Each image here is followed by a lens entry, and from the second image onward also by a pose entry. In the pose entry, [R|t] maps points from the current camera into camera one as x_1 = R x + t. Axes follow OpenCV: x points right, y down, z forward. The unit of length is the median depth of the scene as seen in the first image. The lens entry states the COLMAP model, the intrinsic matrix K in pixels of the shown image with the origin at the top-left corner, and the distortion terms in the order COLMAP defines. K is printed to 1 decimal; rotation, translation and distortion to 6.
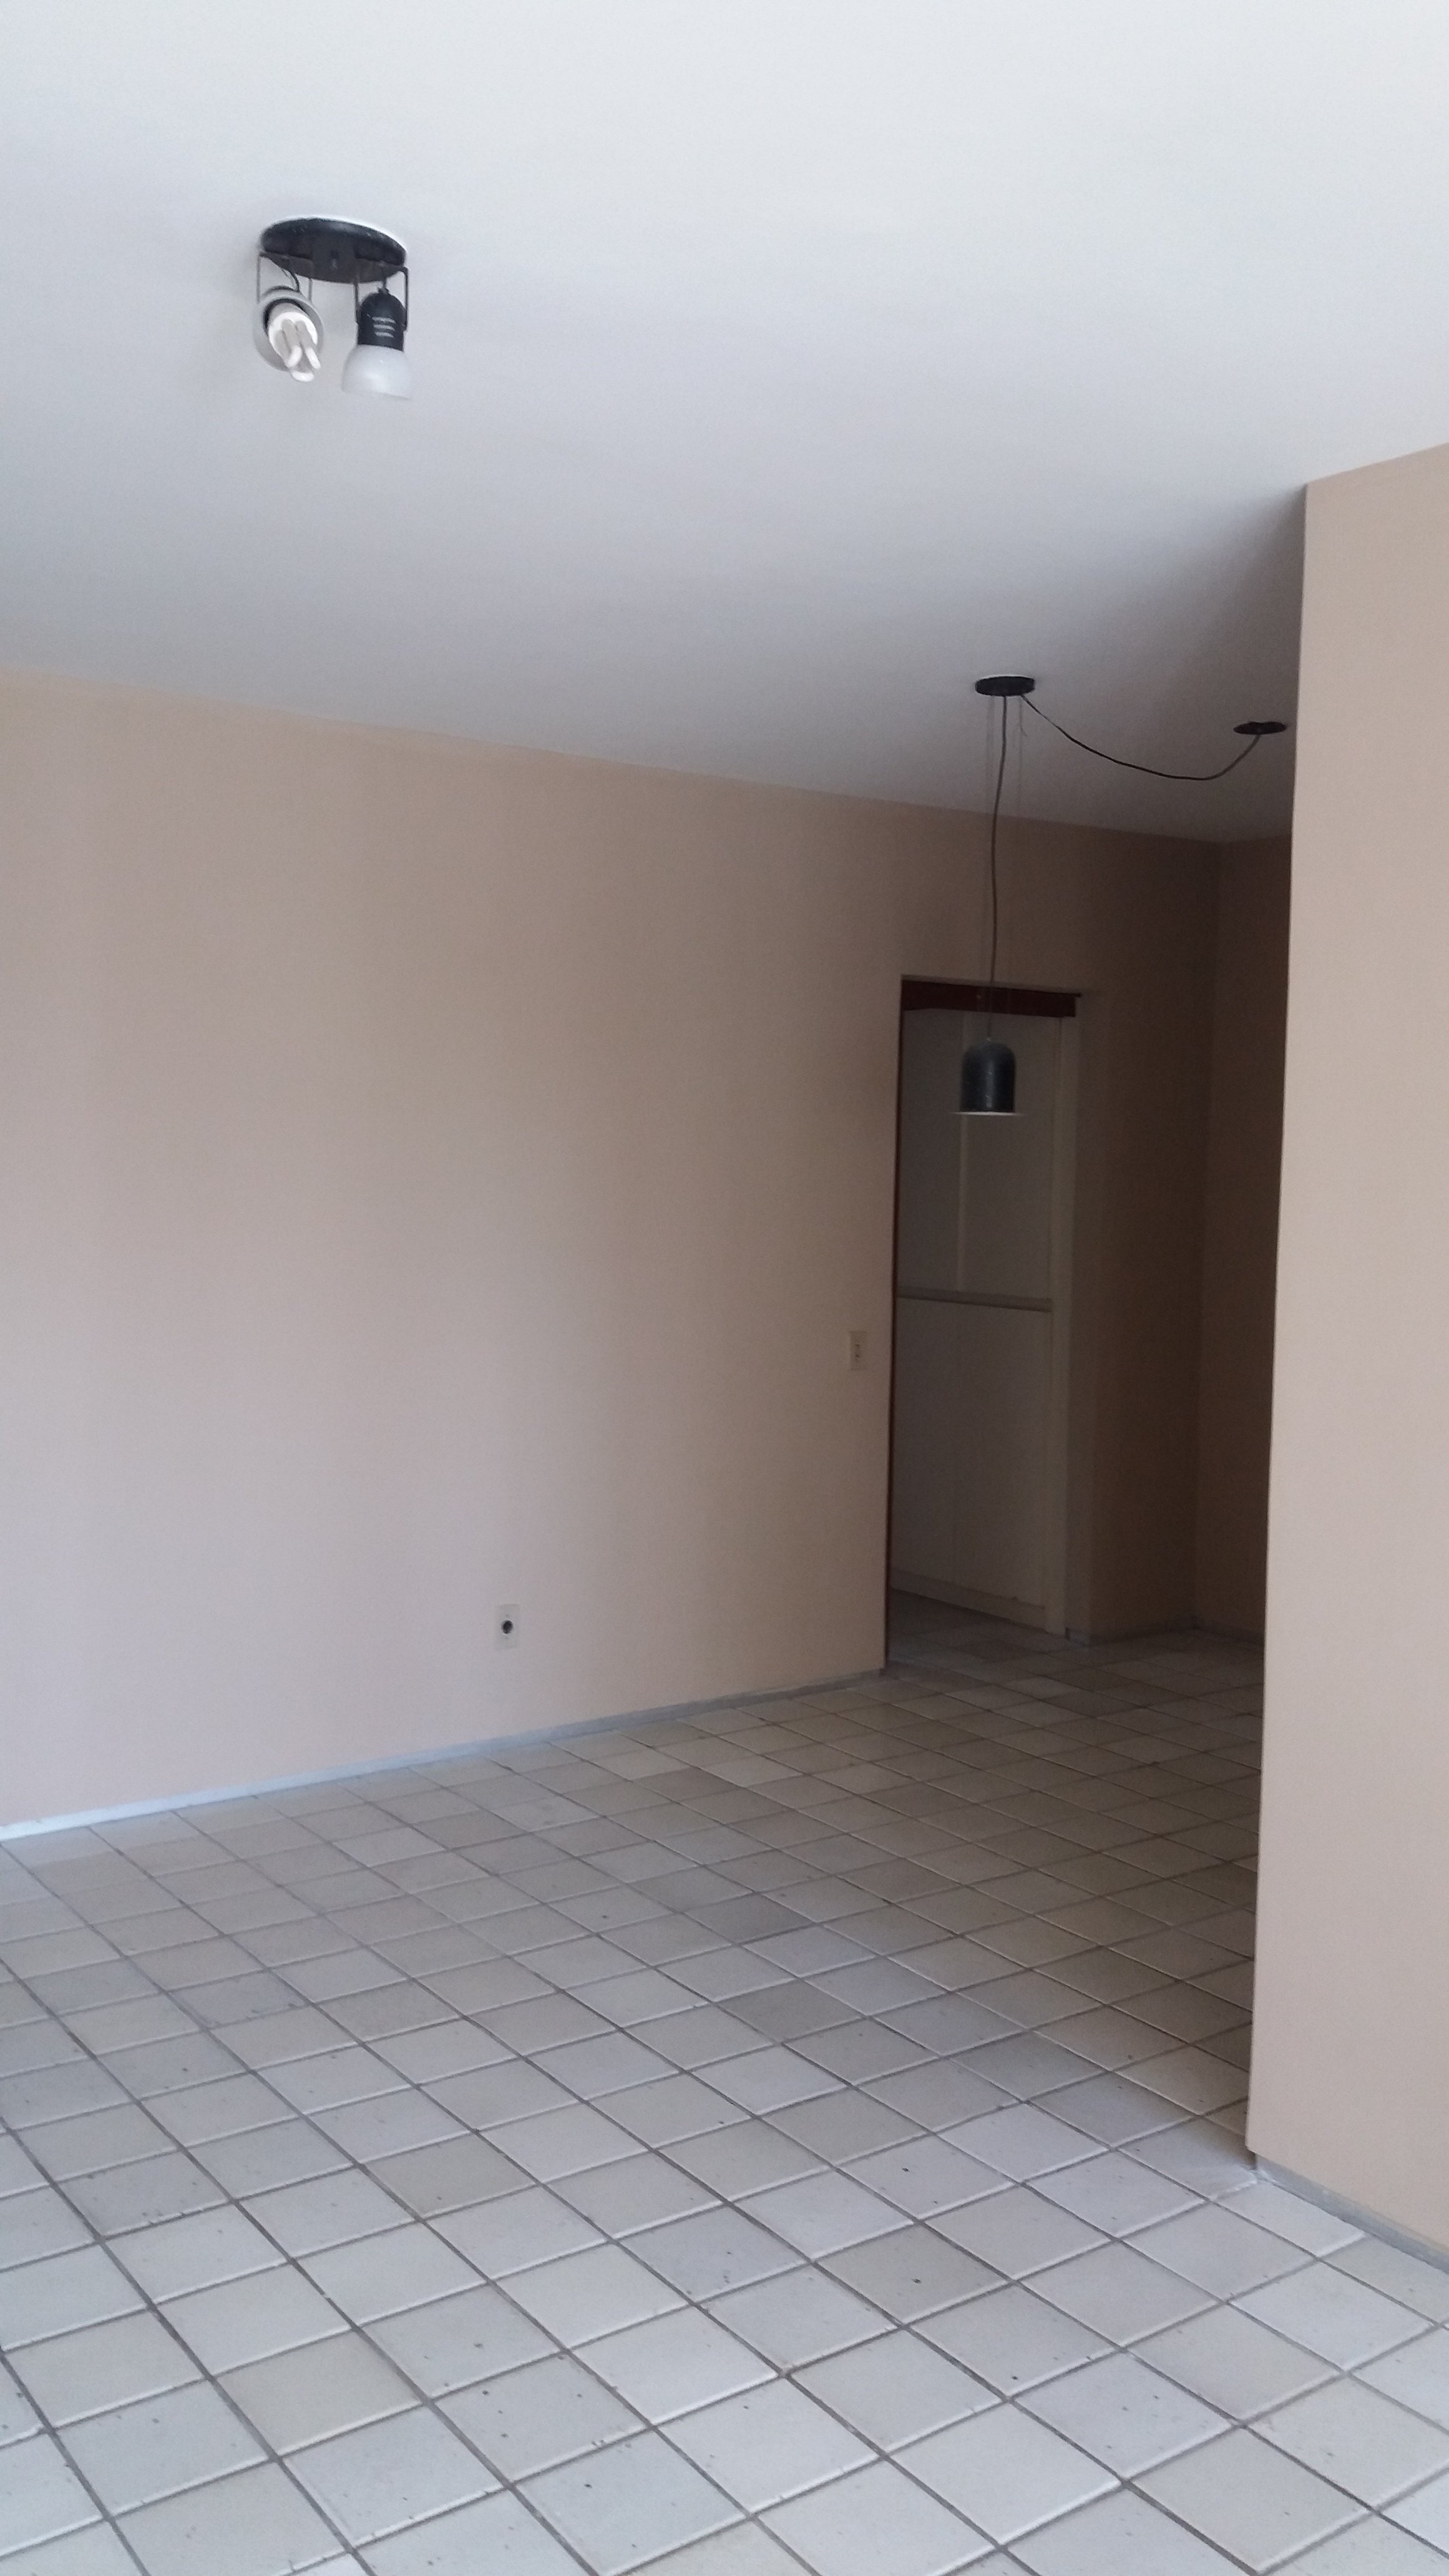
lens RADIAL K [[2129.6, 0, 712.3], [0, 2129.6, 1273.1], [0, 0, 1]] dist [0.013820, -0.016695]
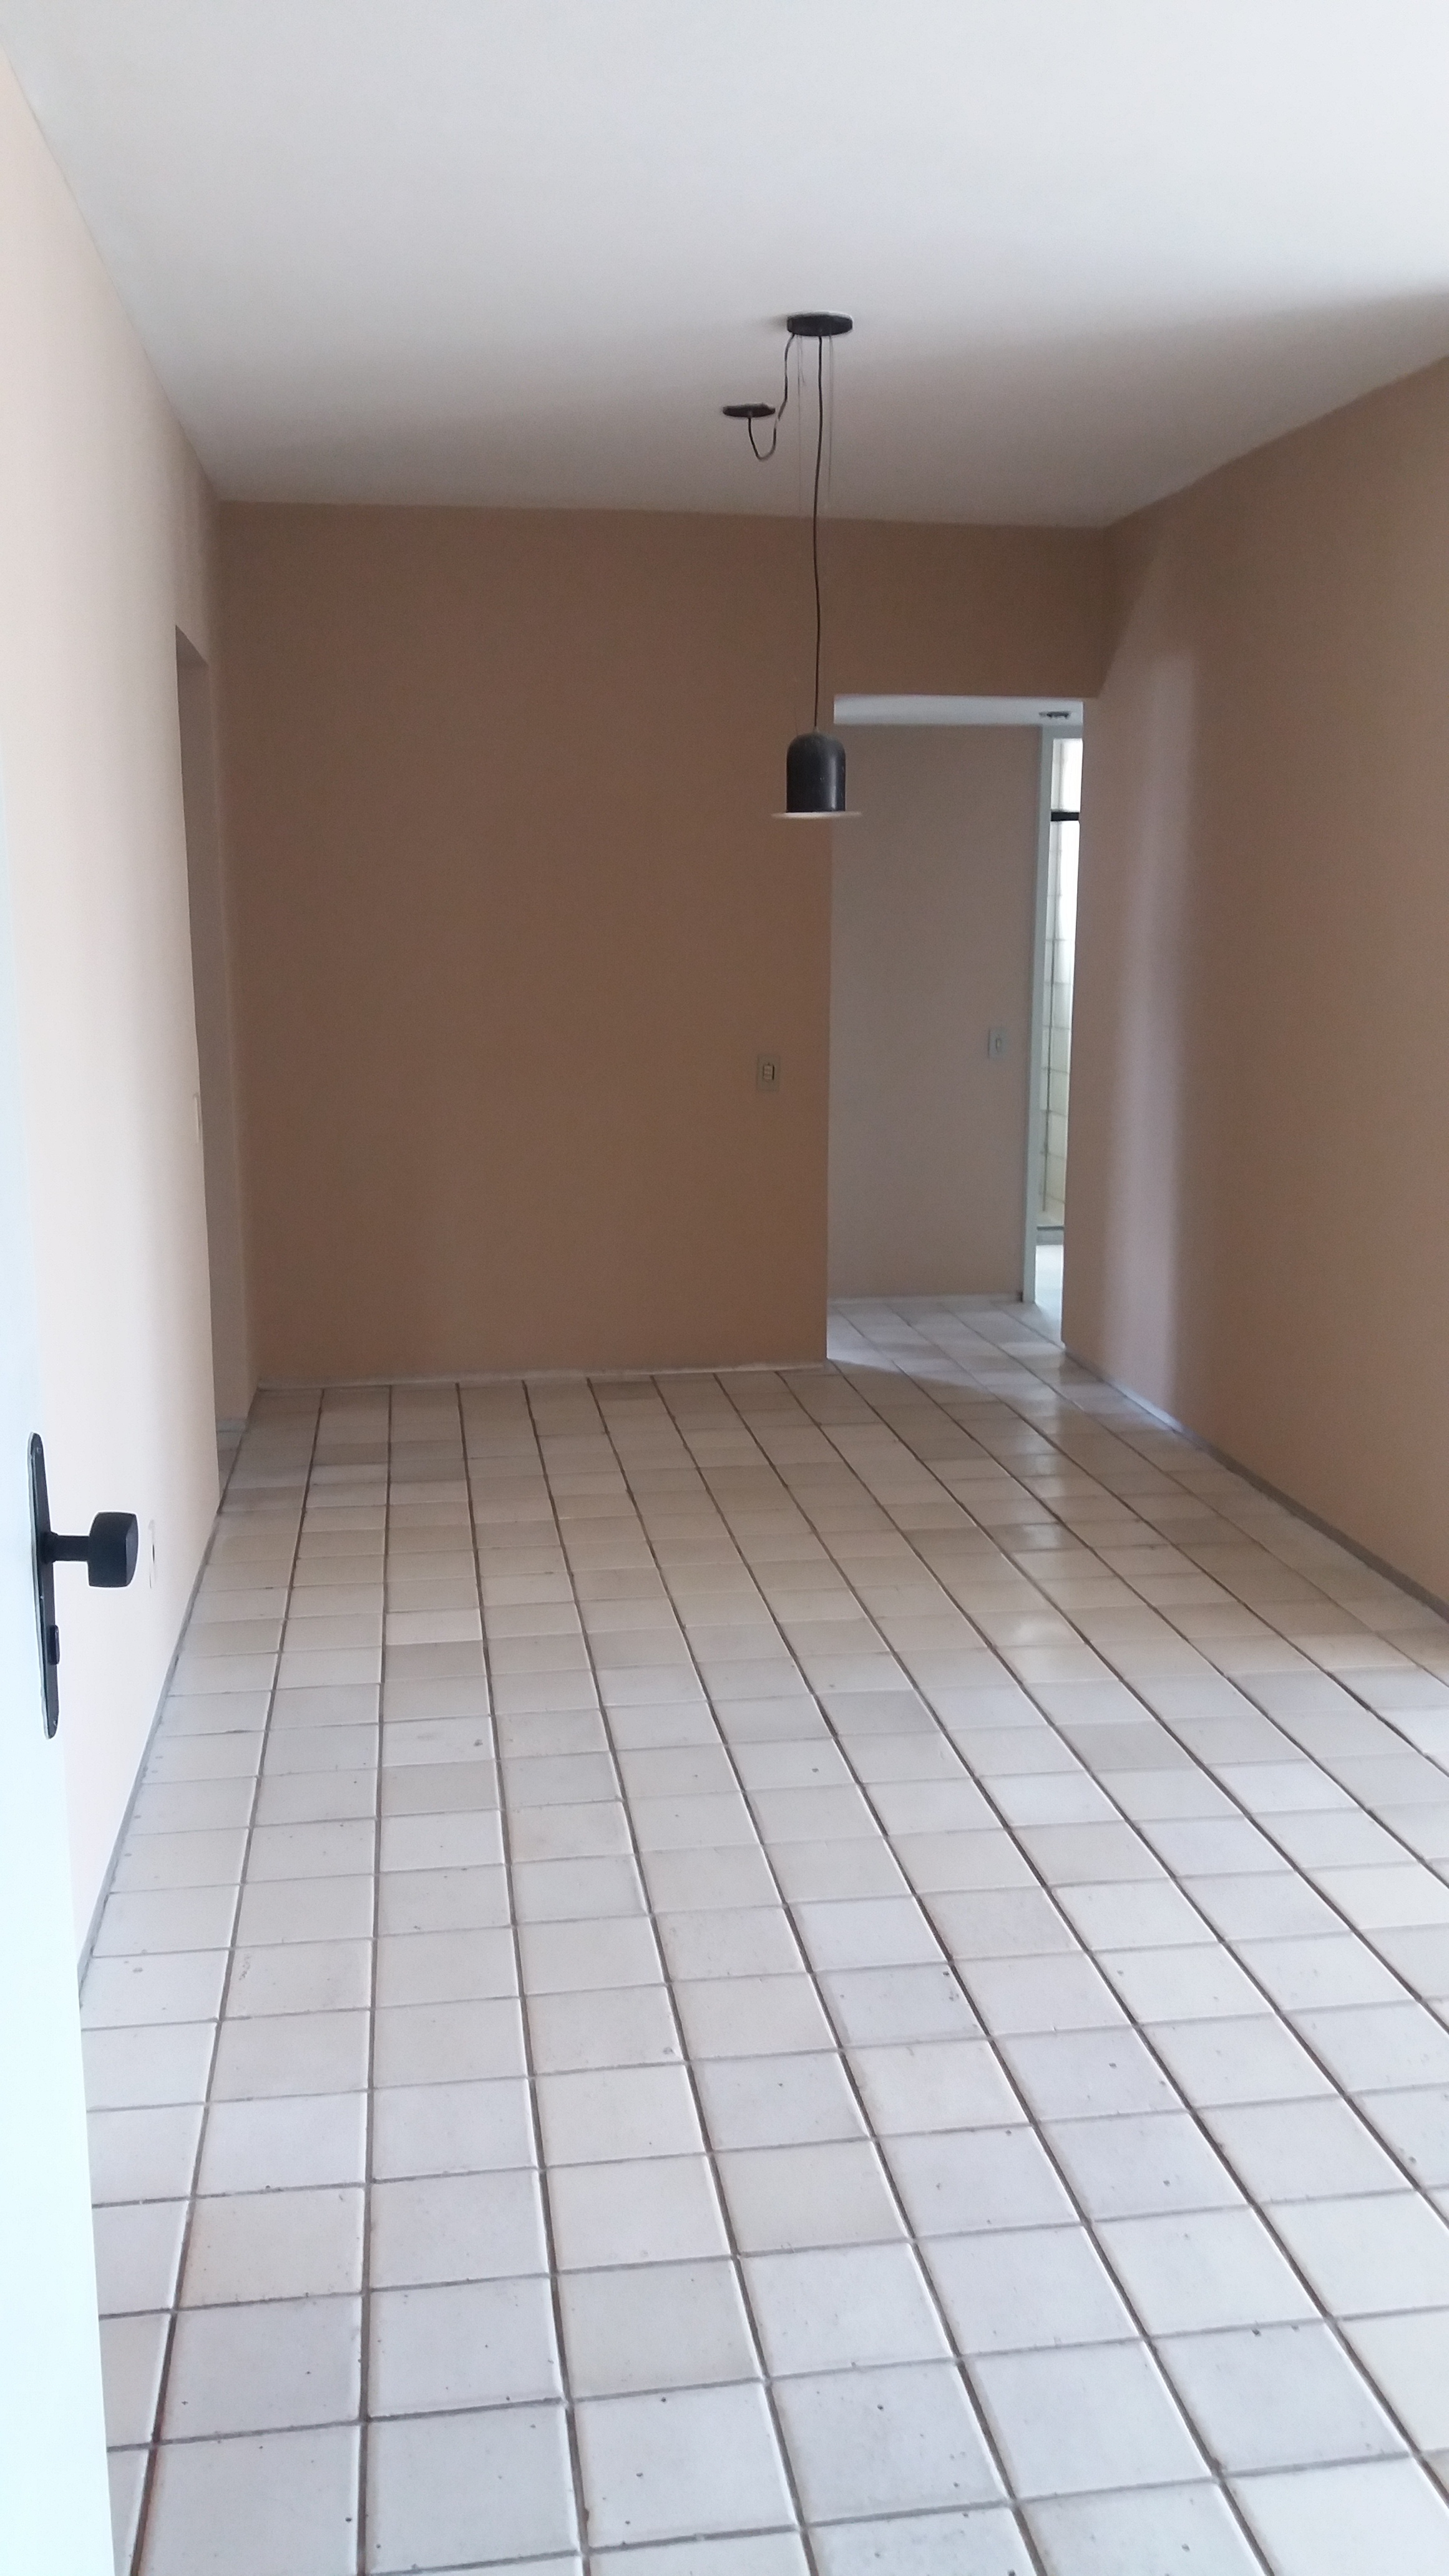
lens RADIAL K [[2129.6, 0, 730.6], [0, 2129.6, 1290.6], [0, 0, 1]] dist [0.013820, -0.016695]
pose [[0.445221, -0.179439, 0.877257, -0.722318], [0.063608, 0.983578, 0.168904, -0.028954], [-0.893159, -0.019399, 0.449323, 0.609775]]
